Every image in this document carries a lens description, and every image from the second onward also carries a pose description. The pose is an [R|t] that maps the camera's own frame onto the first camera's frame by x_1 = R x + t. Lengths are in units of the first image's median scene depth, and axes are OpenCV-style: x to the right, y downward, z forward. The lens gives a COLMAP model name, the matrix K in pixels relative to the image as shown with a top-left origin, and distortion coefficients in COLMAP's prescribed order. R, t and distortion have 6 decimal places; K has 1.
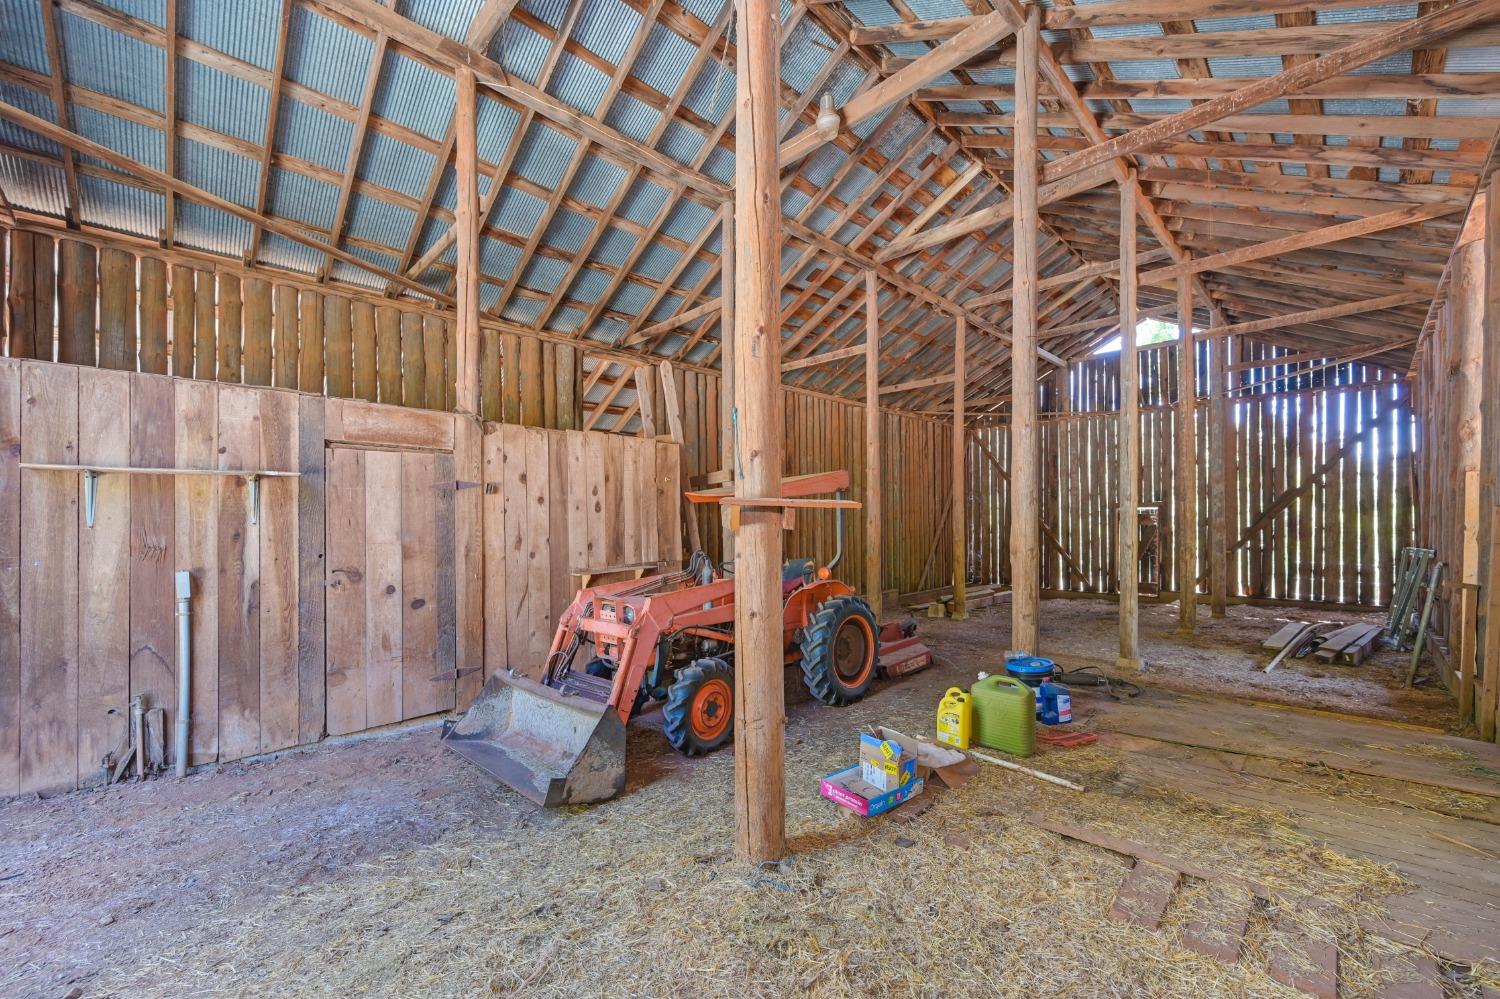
lens RADIAL K [[568.8, 0, 752.4], [0, 568.8, 516.8], [0, 0, 1]] dist [-0.057459, -0.000009]
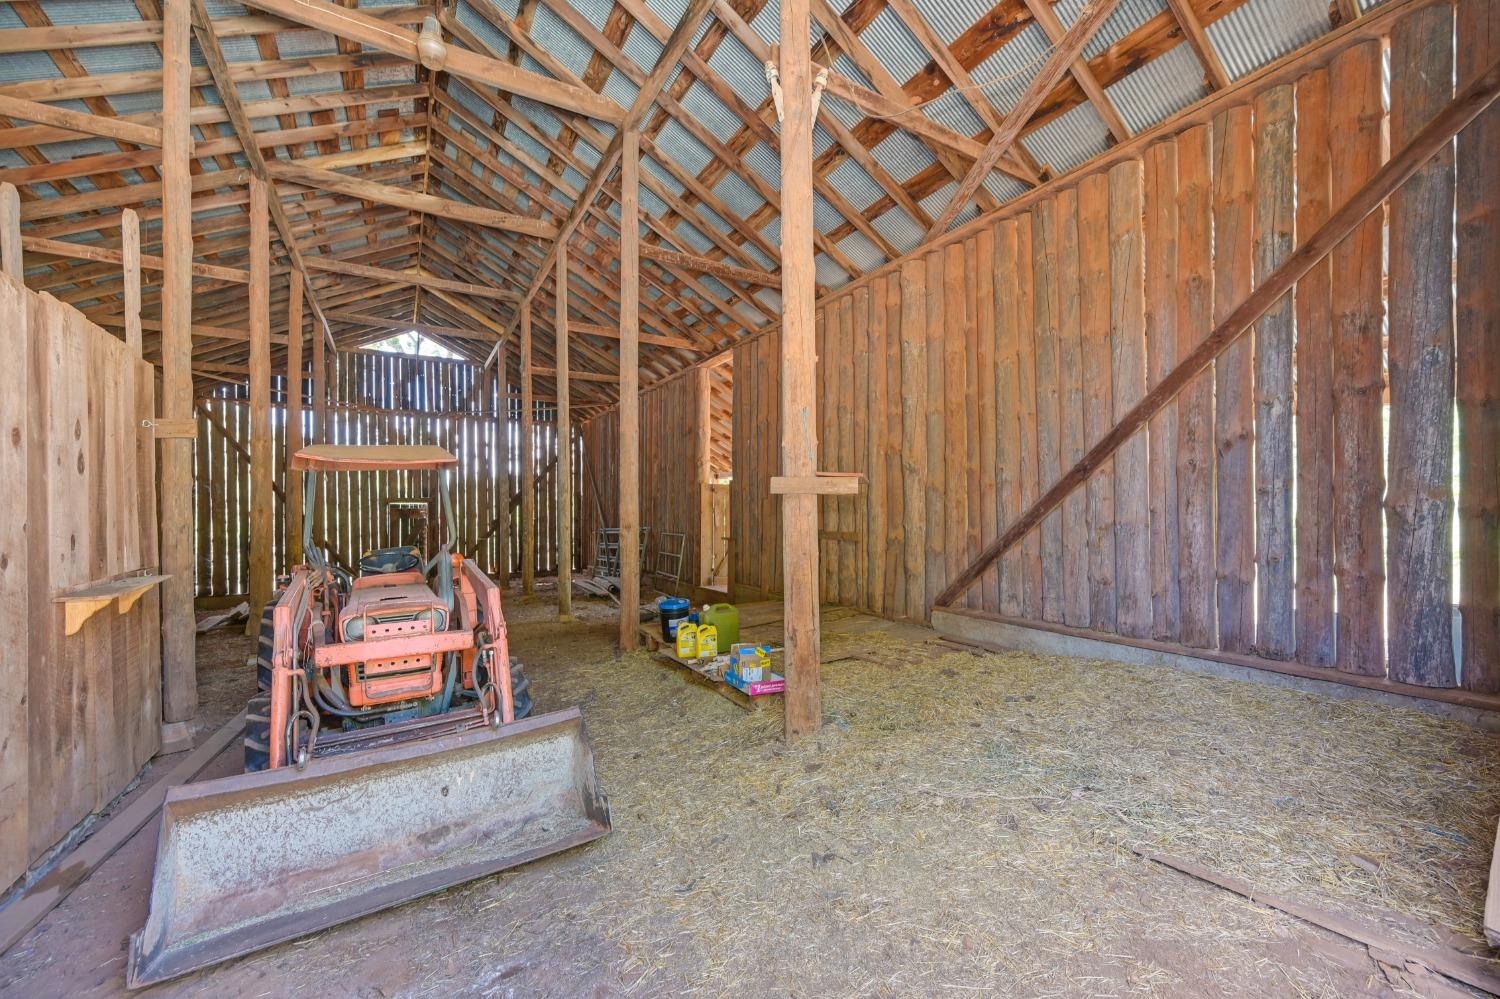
lens RADIAL K [[568.8, 0, 752.4], [0, 568.8, 516.8], [0, 0, 1]] dist [-0.057459, -0.000009]
pose [[0.193649, 0.001171, 0.981070, -0.542211], [0.002536, 0.999995, -0.001694, 0.029574], [-0.981068, 0.002816, 0.193646, 0.303200]]
